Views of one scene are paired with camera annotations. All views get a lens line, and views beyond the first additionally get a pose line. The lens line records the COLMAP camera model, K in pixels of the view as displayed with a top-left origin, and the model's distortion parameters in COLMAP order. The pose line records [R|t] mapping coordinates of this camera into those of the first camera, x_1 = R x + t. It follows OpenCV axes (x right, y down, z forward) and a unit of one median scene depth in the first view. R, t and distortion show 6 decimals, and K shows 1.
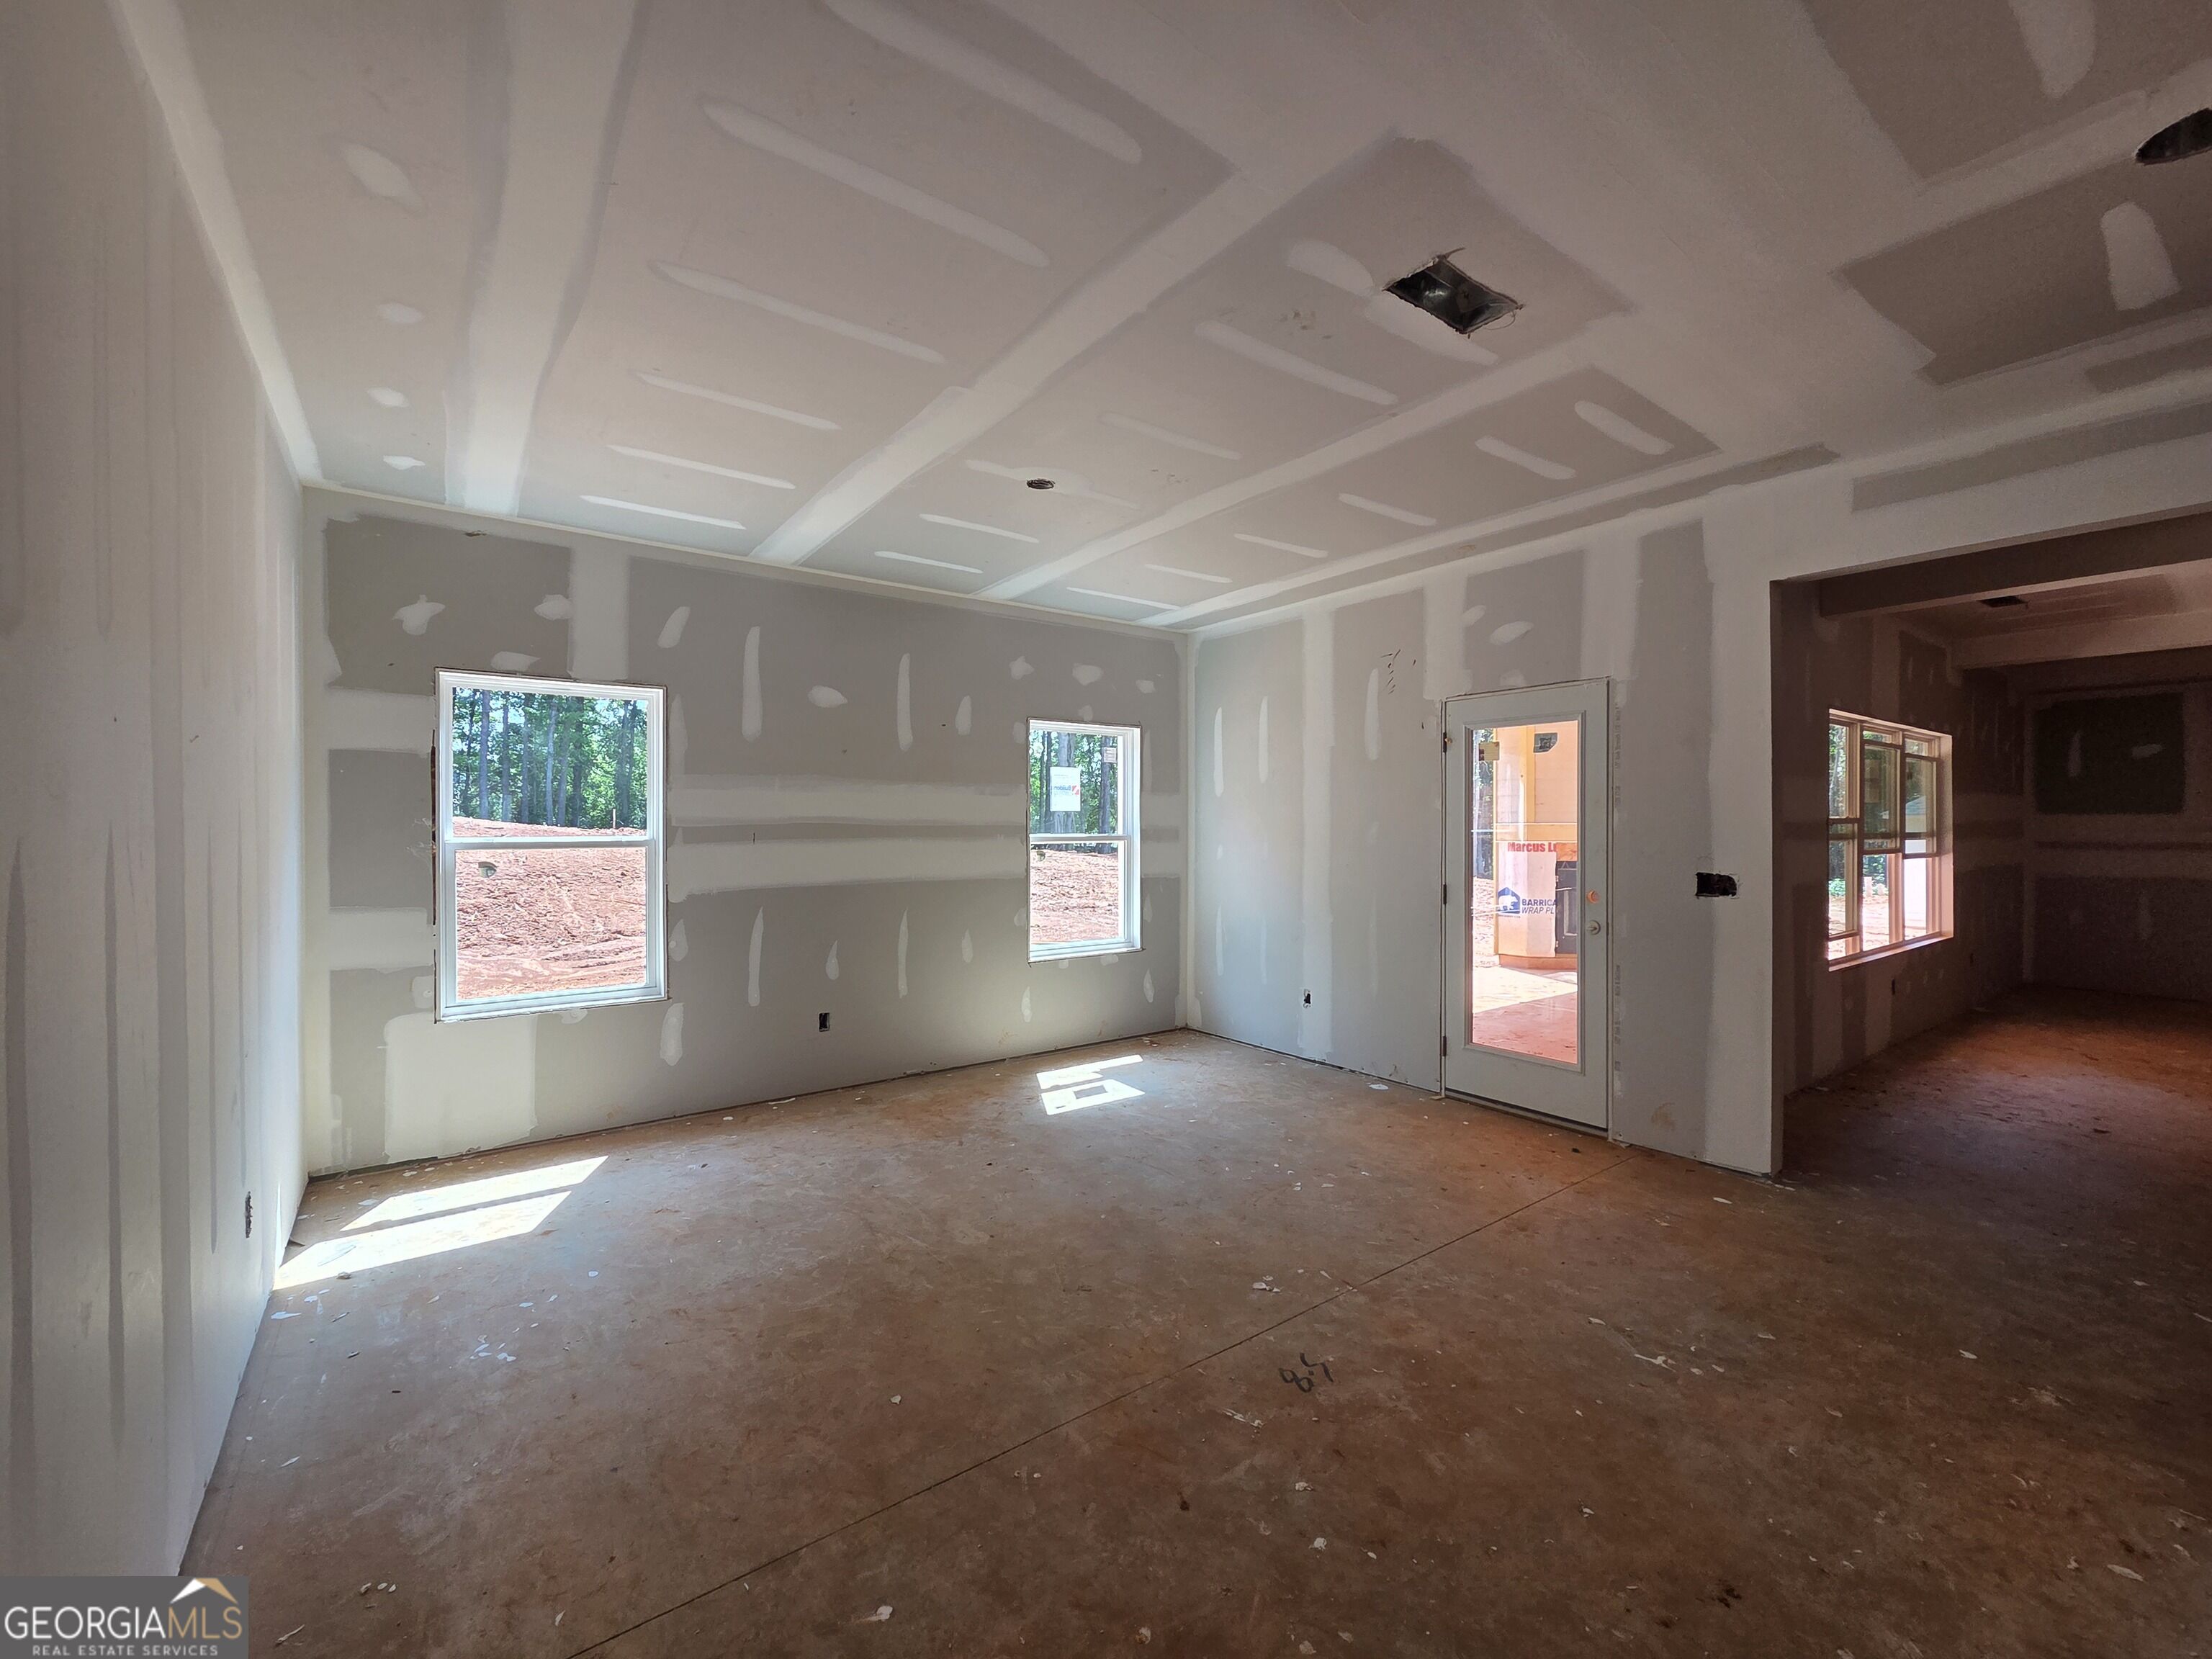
lens RADIAL K [[908.0, 0, 1073.1], [0, 908.0, 831.8], [0, 0, 1]] dist [0.004372, -0.002076]
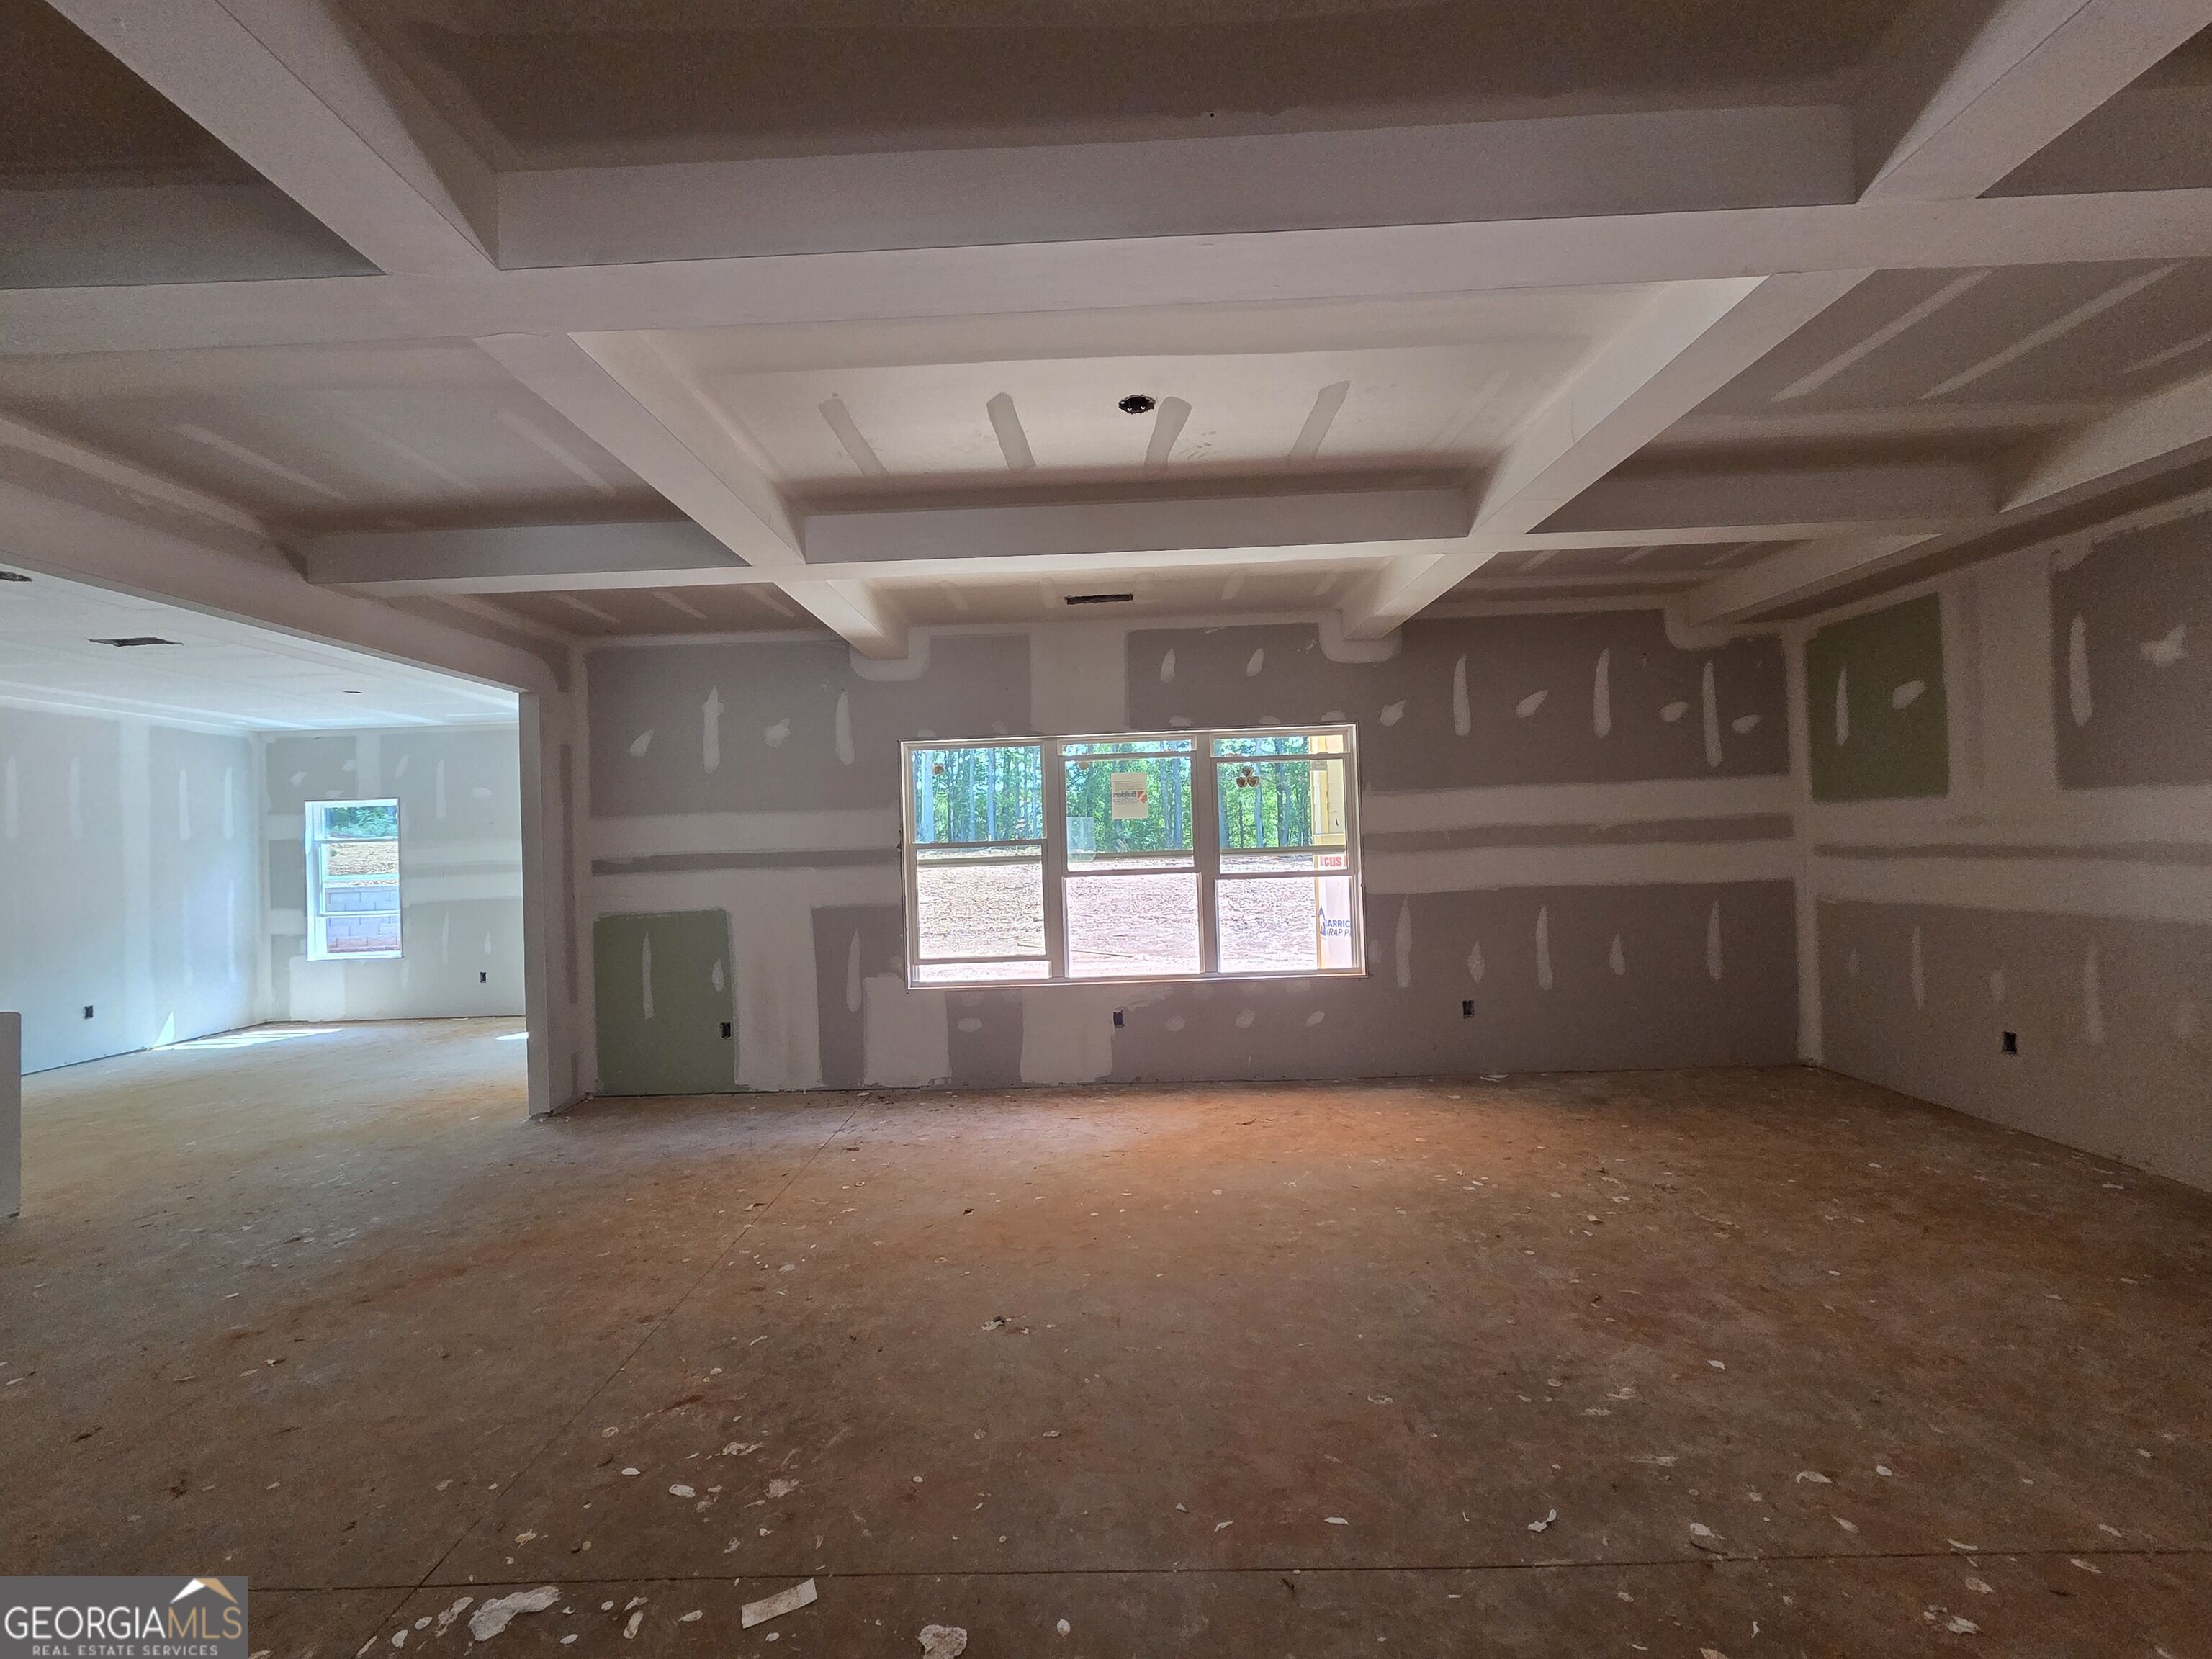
lens RADIAL K [[908.0, 0, 1090.4], [0, 908.0, 824.9], [0, 0, 1]] dist [0.004372, -0.002076]
pose [[0.800015, -0.040088, -0.598639, 2.446038], [0.029892, 0.999189, -0.026963, -0.004392], [0.599235, 0.003676, 0.800565, 0.416943]]
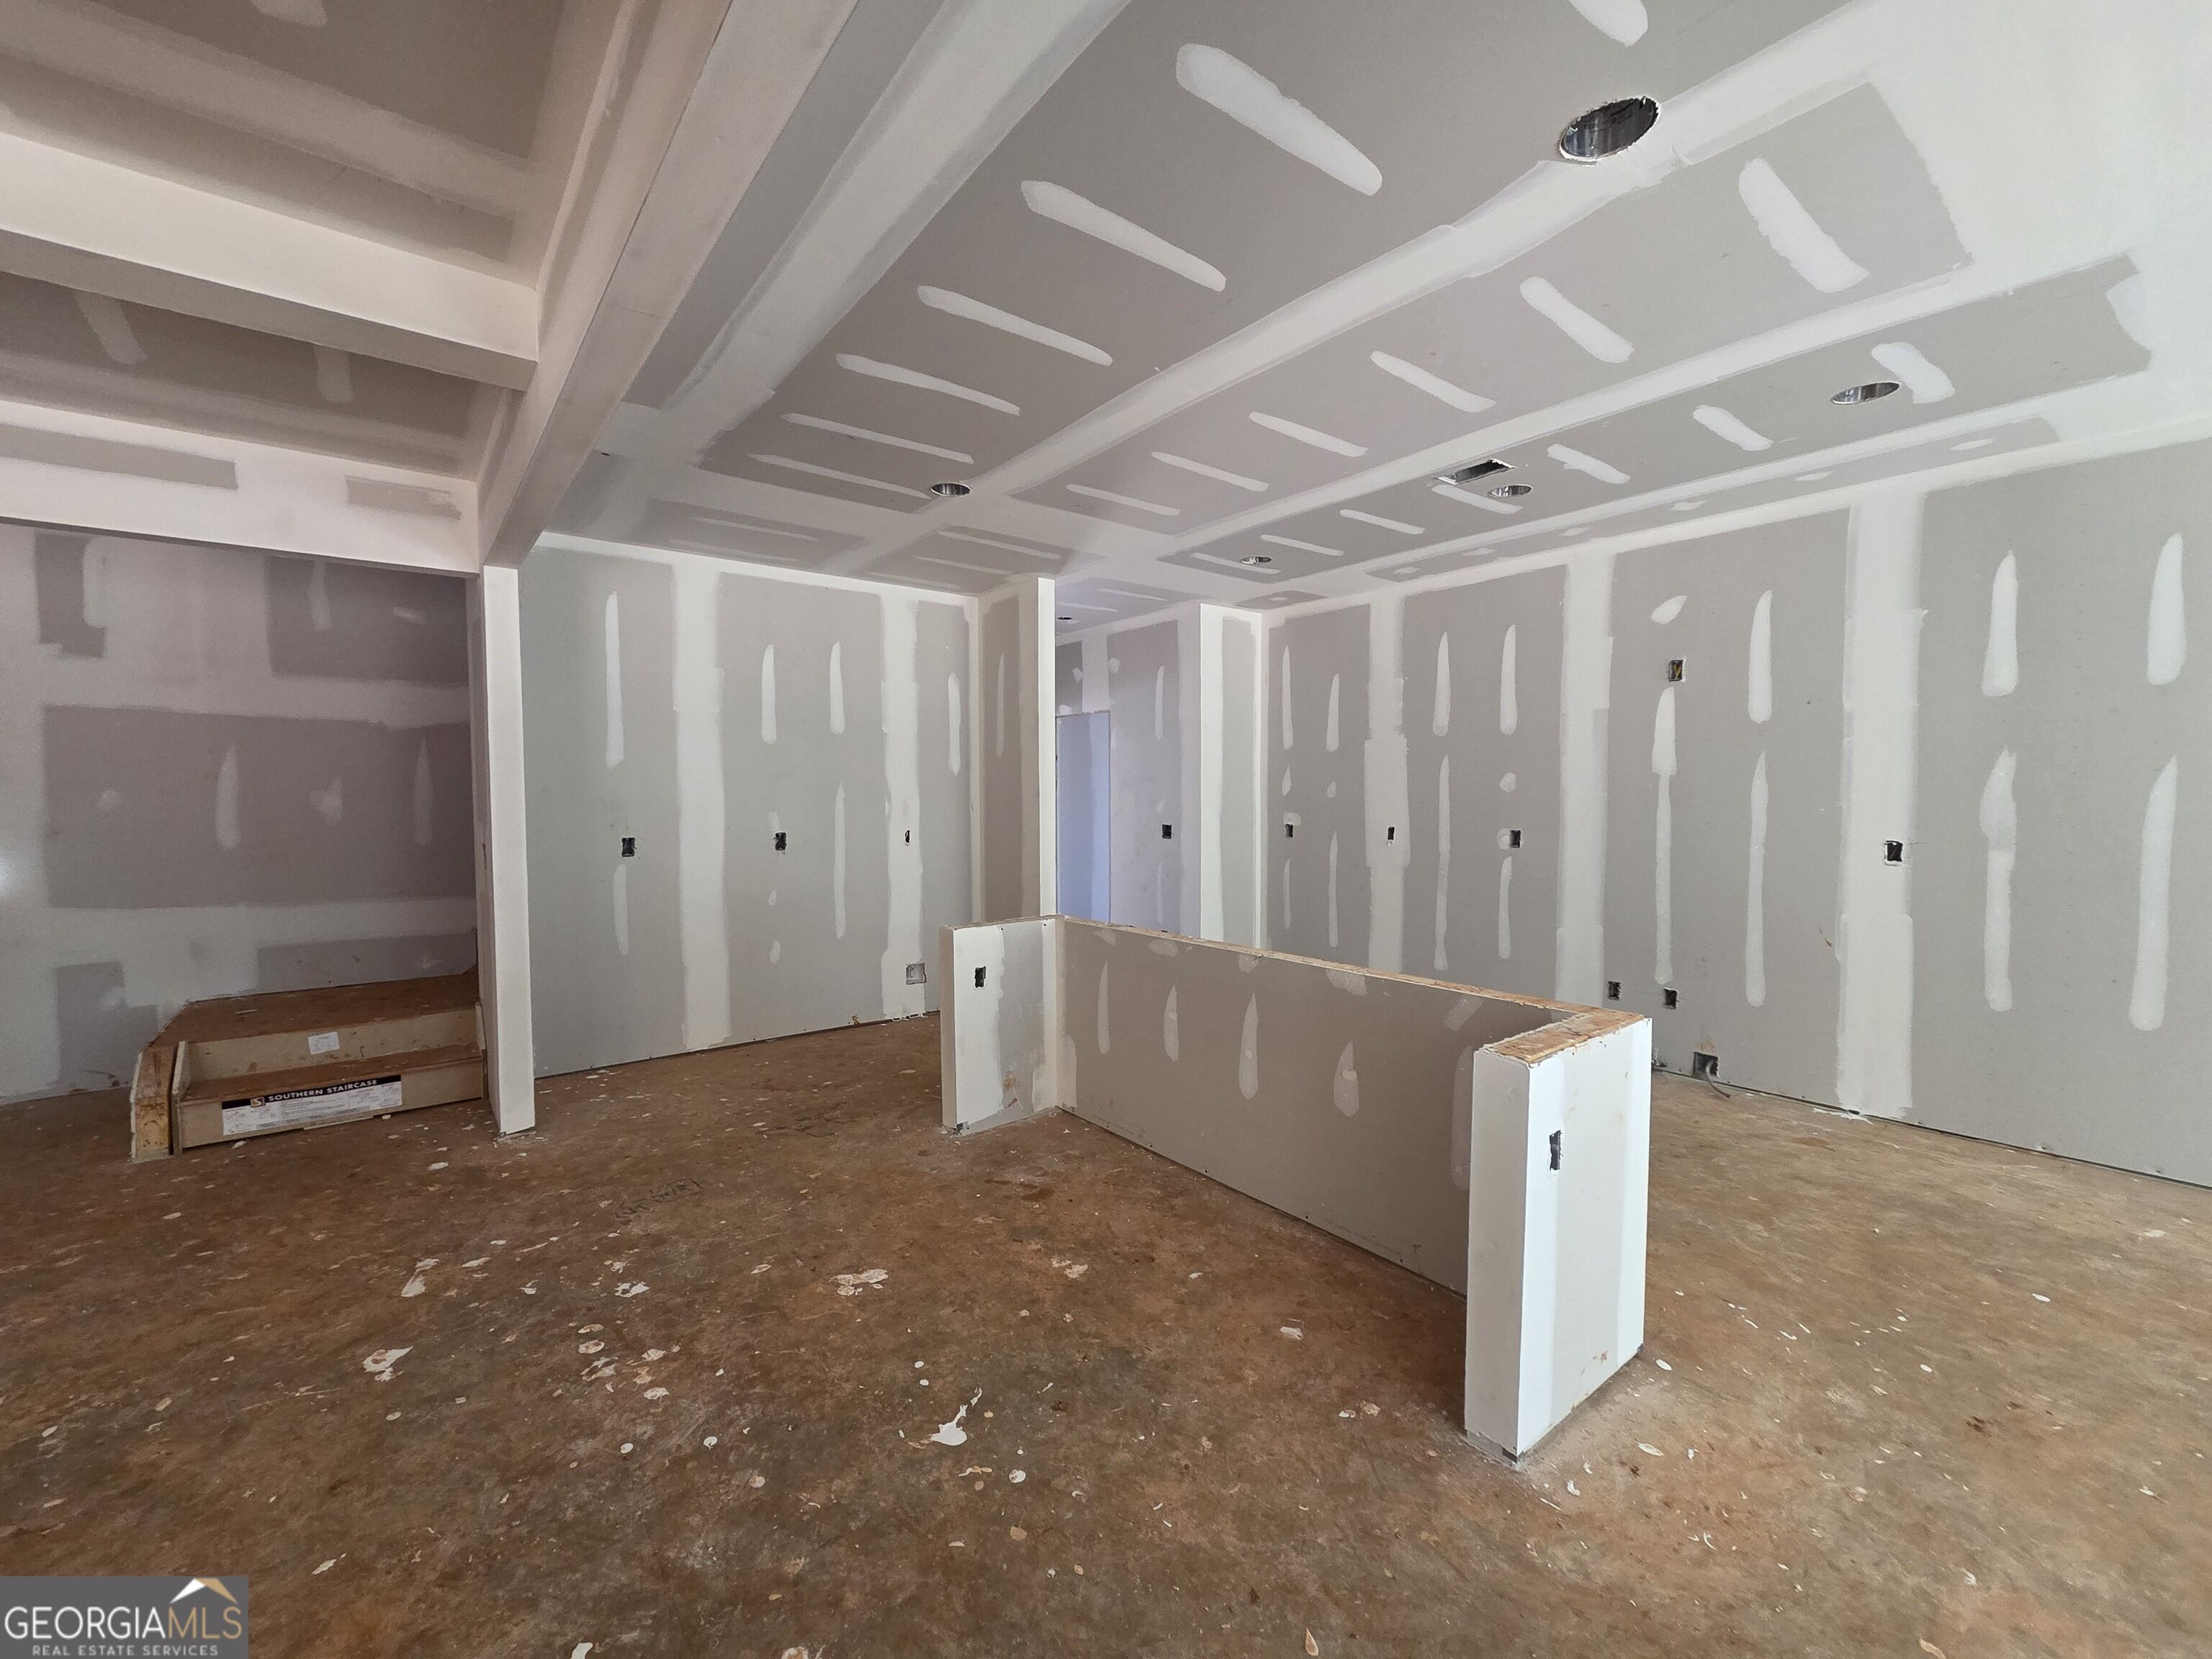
lens RADIAL K [[908.0, 0, 1075.5], [0, 908.0, 829.9], [0, 0, 1]] dist [0.004372, -0.002076]
pose [[-0.999436, 0.004039, -0.033341, 0.978033], [0.002575, 0.999036, 0.043819, -0.009882], [0.033486, 0.043709, -0.998483, 1.064956]]
